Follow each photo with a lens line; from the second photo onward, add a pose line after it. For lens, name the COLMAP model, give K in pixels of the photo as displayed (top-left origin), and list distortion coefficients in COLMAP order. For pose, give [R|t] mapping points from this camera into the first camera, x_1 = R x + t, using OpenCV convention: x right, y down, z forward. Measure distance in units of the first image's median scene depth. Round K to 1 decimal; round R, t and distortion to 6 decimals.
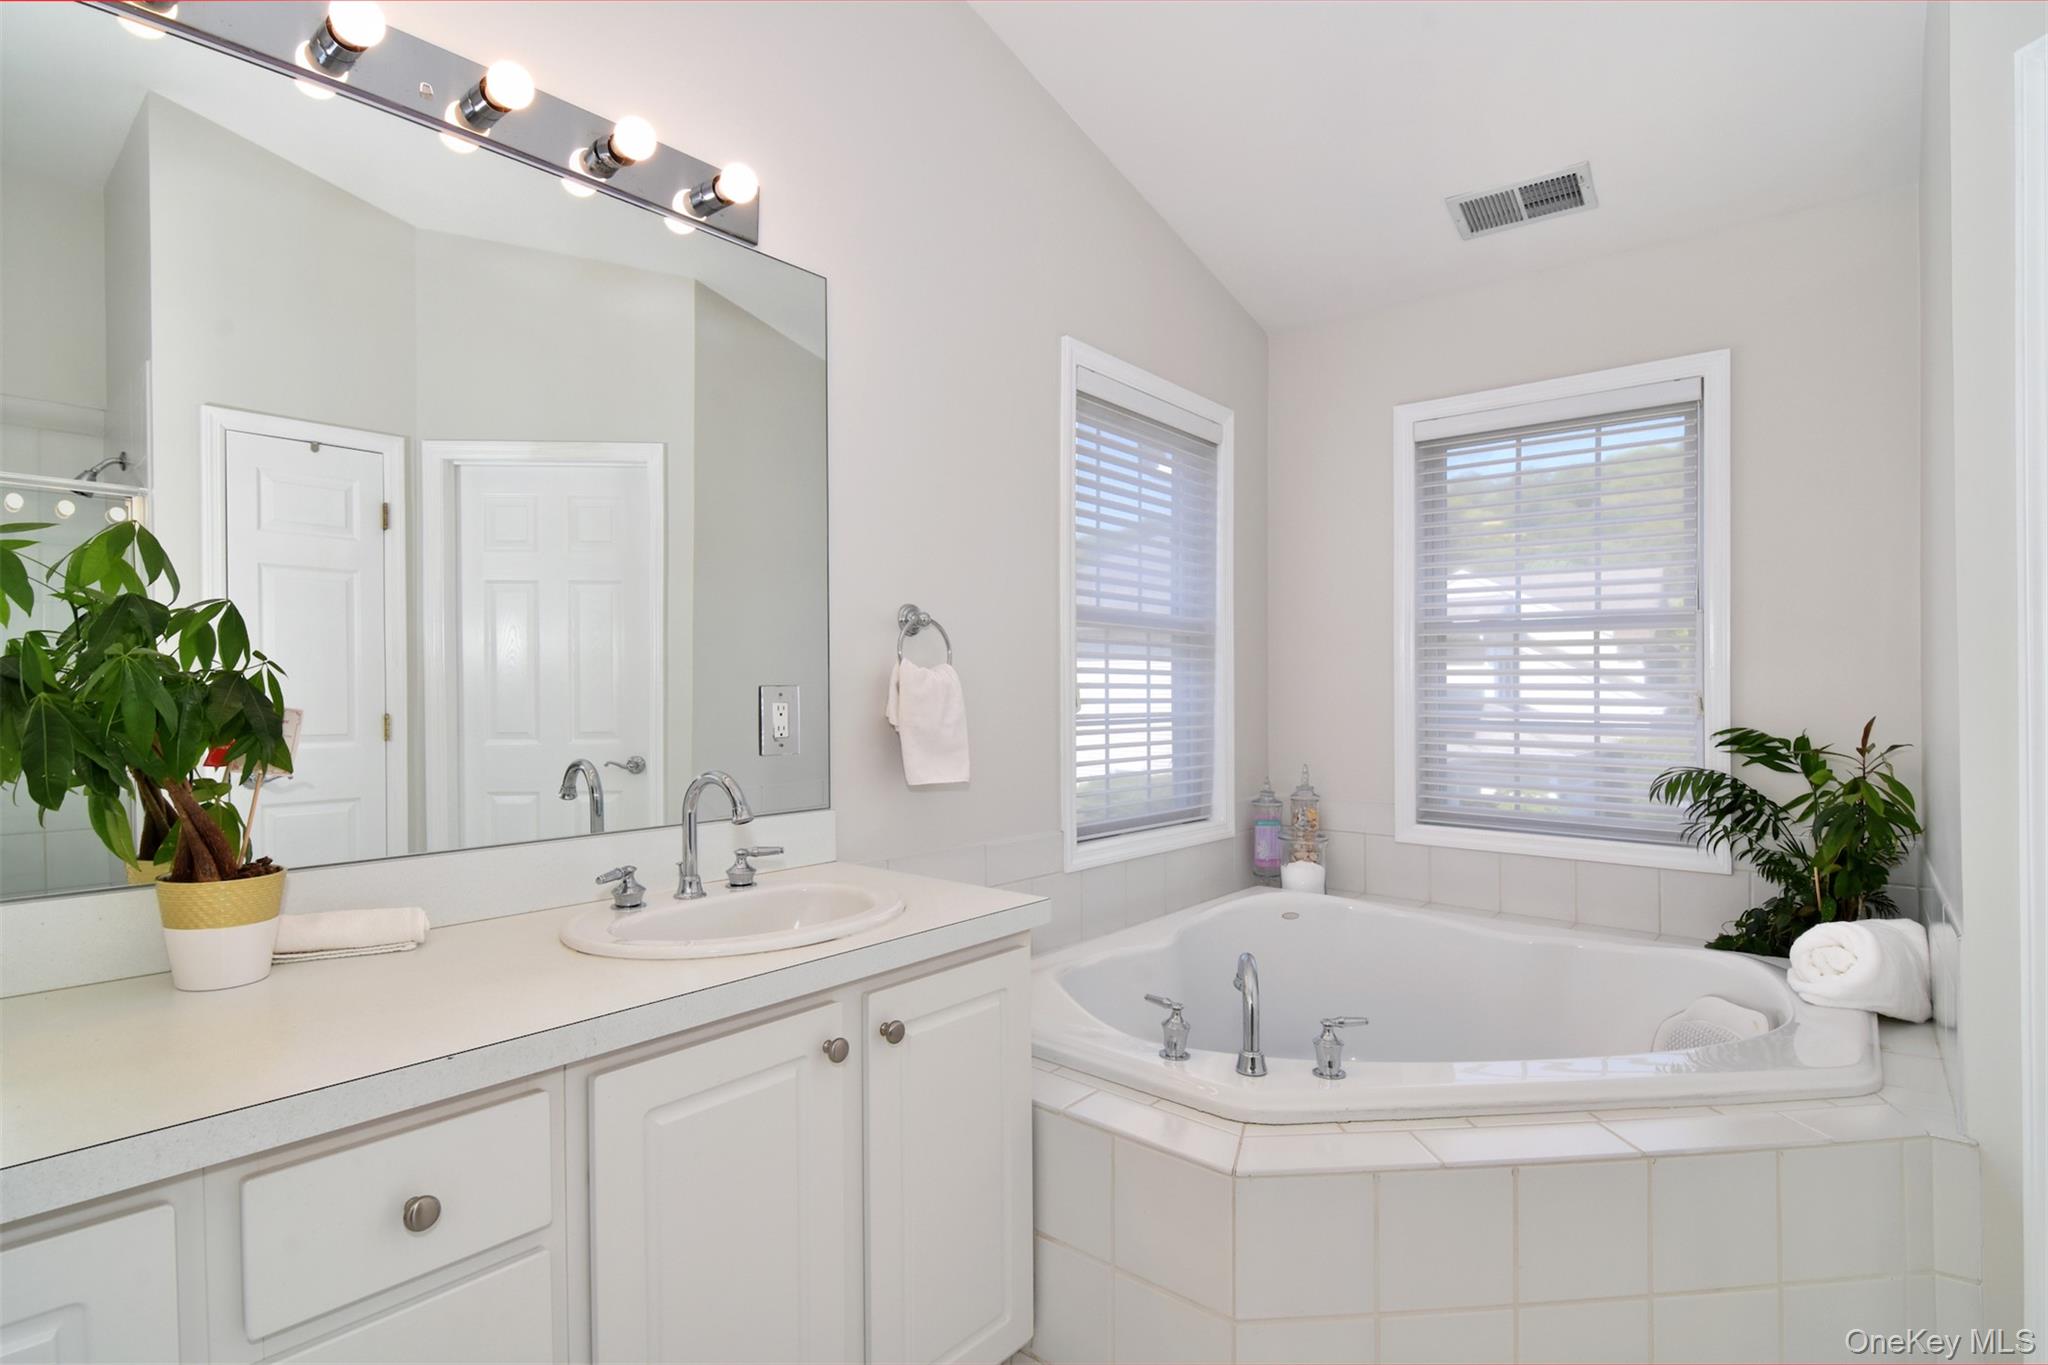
lens RADIAL K [[997.1, 0, 1024.0], [0, 997.1, 682.5], [0, 0, 1]] dist [-0.016051, -0.001351]
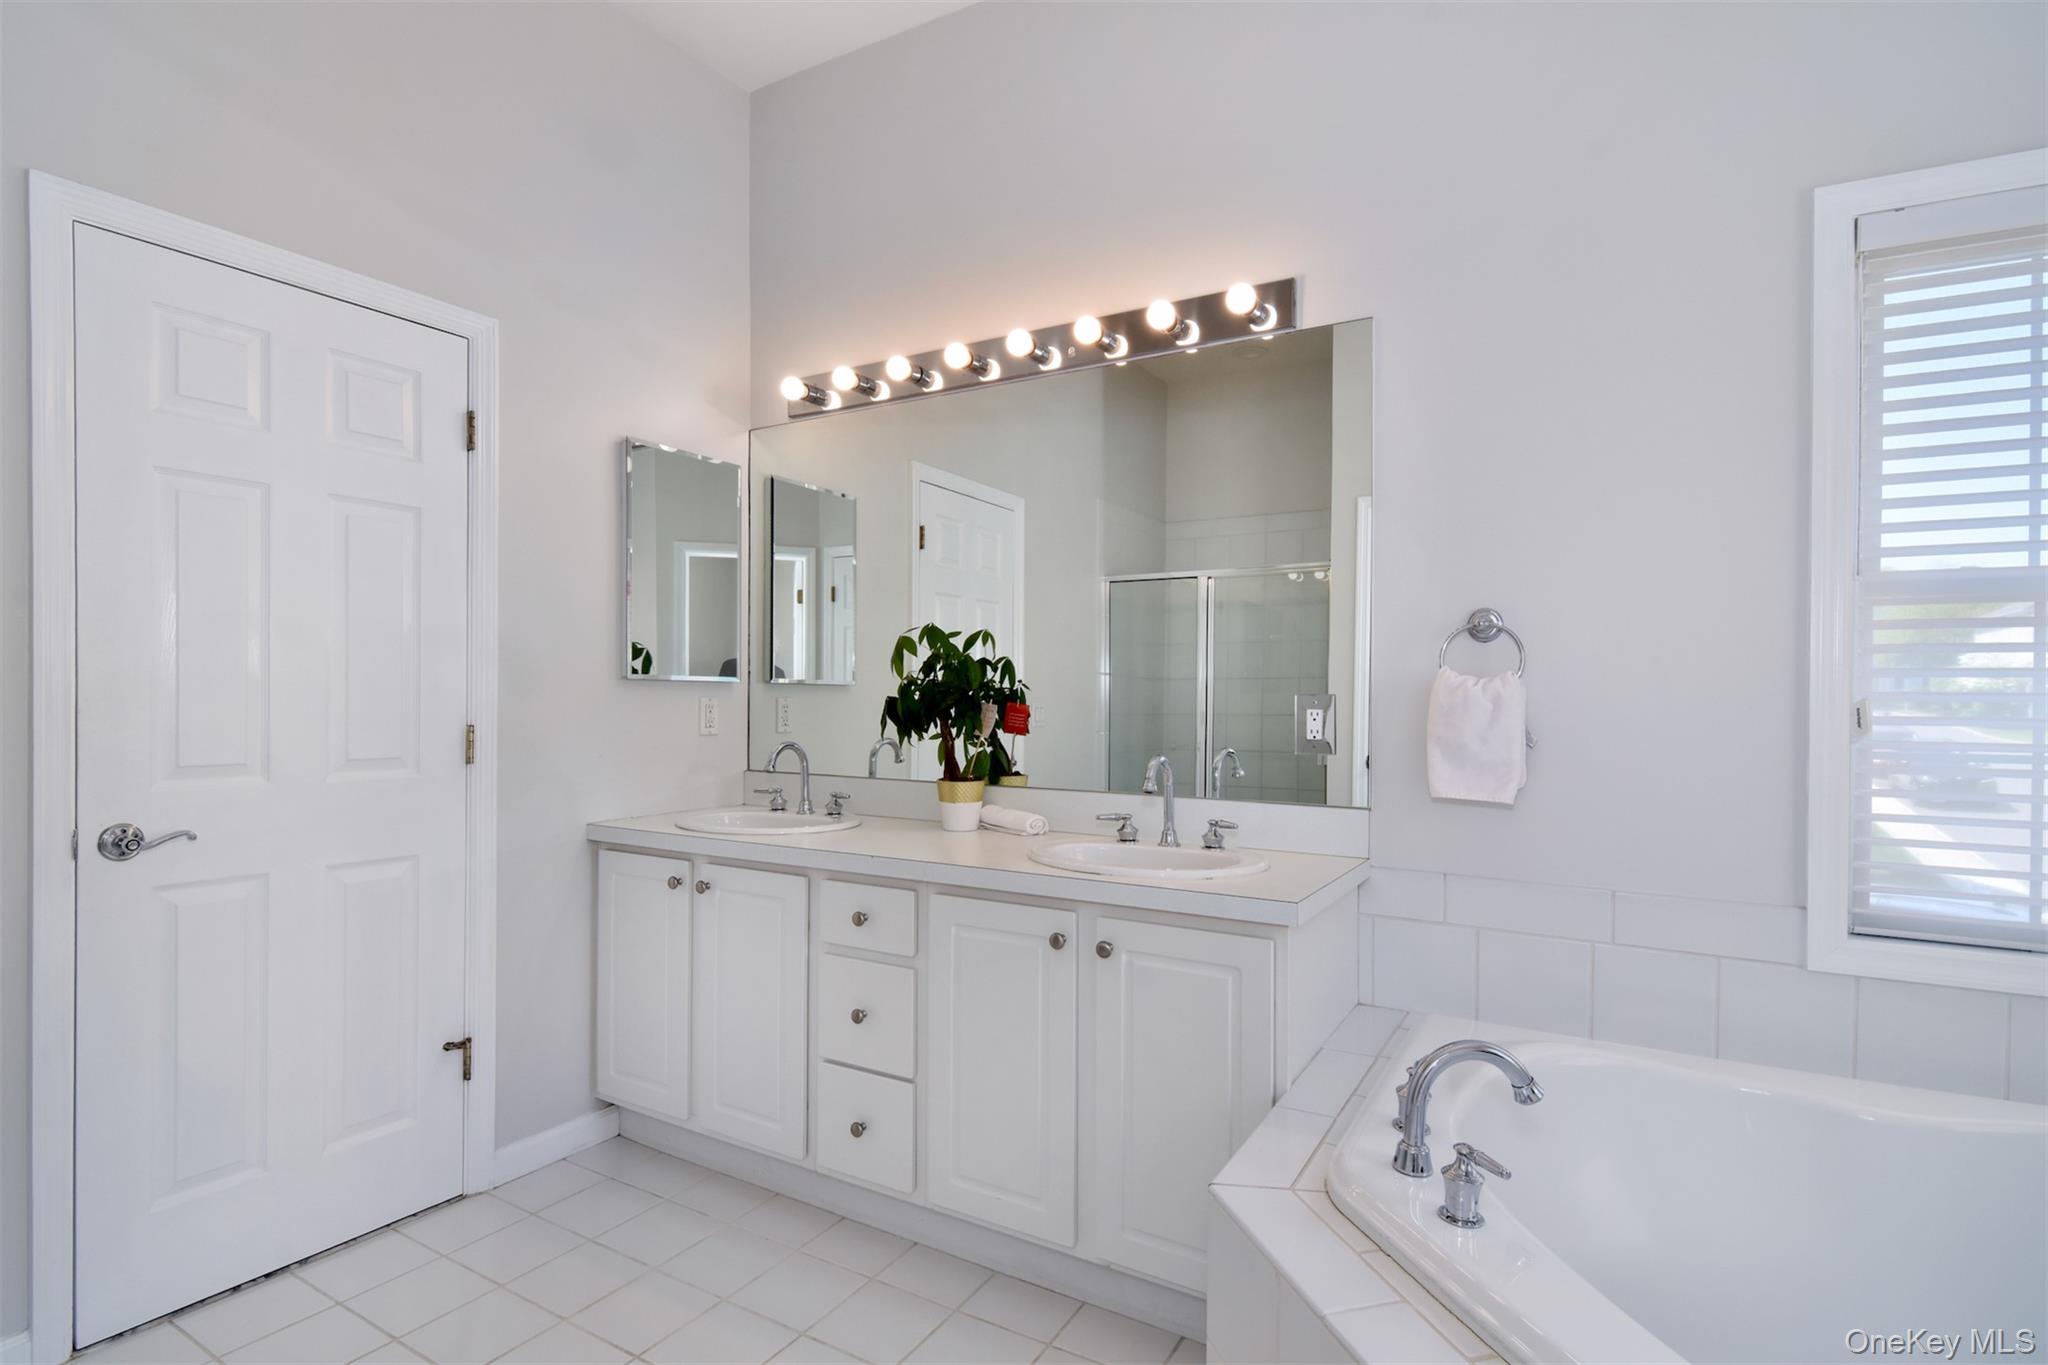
lens RADIAL K [[997.1, 0, 1024.0], [0, 997.1, 682.5], [0, 0, 1]] dist [-0.016051, -0.001351]
pose [[0.166471, -0.004011, -0.986038, 0.979390], [0.003291, 0.999988, -0.003512, -0.010121], [0.986041, -0.002661, 0.166482, 0.538966]]
